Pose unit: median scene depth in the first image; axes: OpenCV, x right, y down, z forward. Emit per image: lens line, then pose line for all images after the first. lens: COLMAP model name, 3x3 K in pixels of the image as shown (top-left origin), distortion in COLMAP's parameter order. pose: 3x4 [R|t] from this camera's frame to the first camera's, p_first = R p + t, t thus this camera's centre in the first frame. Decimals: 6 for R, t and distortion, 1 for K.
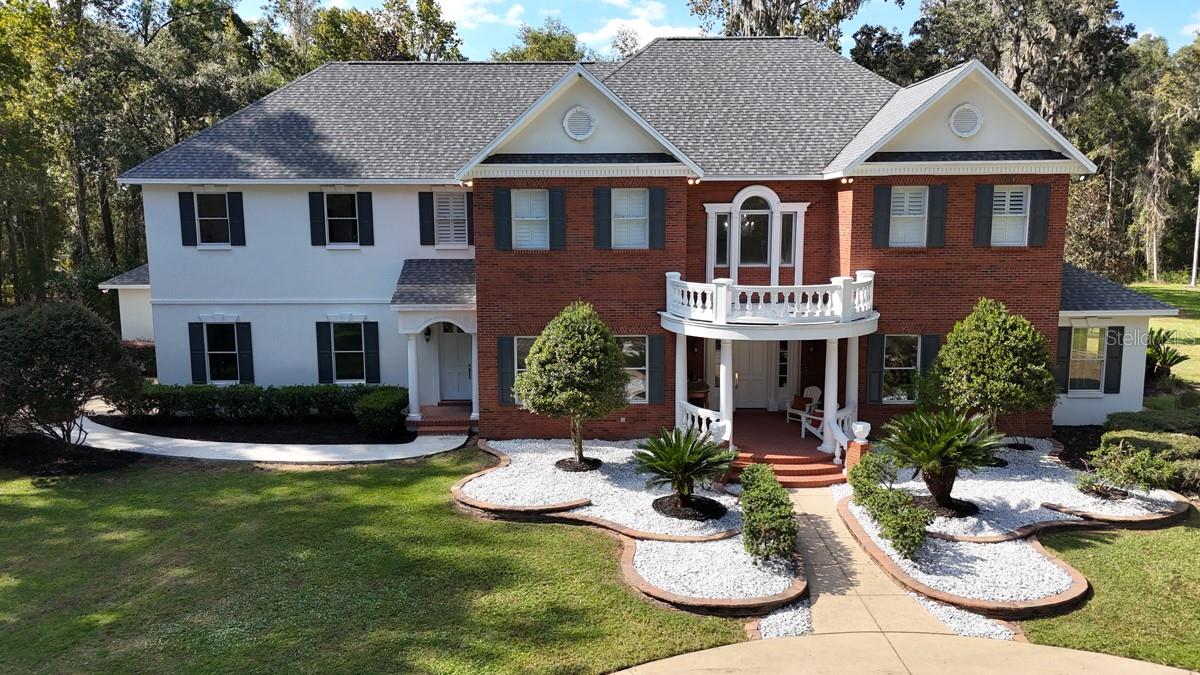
lens RADIAL K [[878.9, 0, 598.1], [0, 878.9, 338.9], [0, 0, 1]] dist [0.077595, -0.077818]
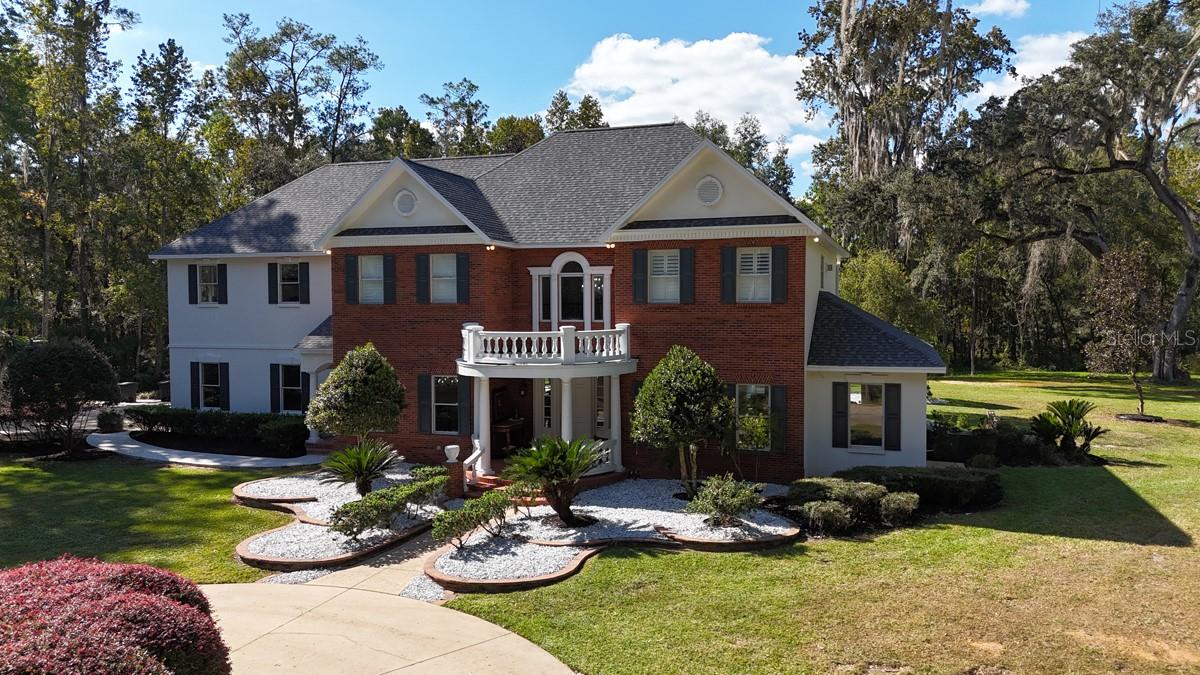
lens RADIAL K [[880.2, 0, 600.0], [0, 880.2, 337.5], [0, 0, 1]] dist [0.085792, -0.107258]
pose [[0.946024, 0.014688, -0.323764, 0.634650], [-0.046713, 0.994721, -0.091365, 0.044493], [0.320713, 0.101557, 0.941716, -0.066686]]
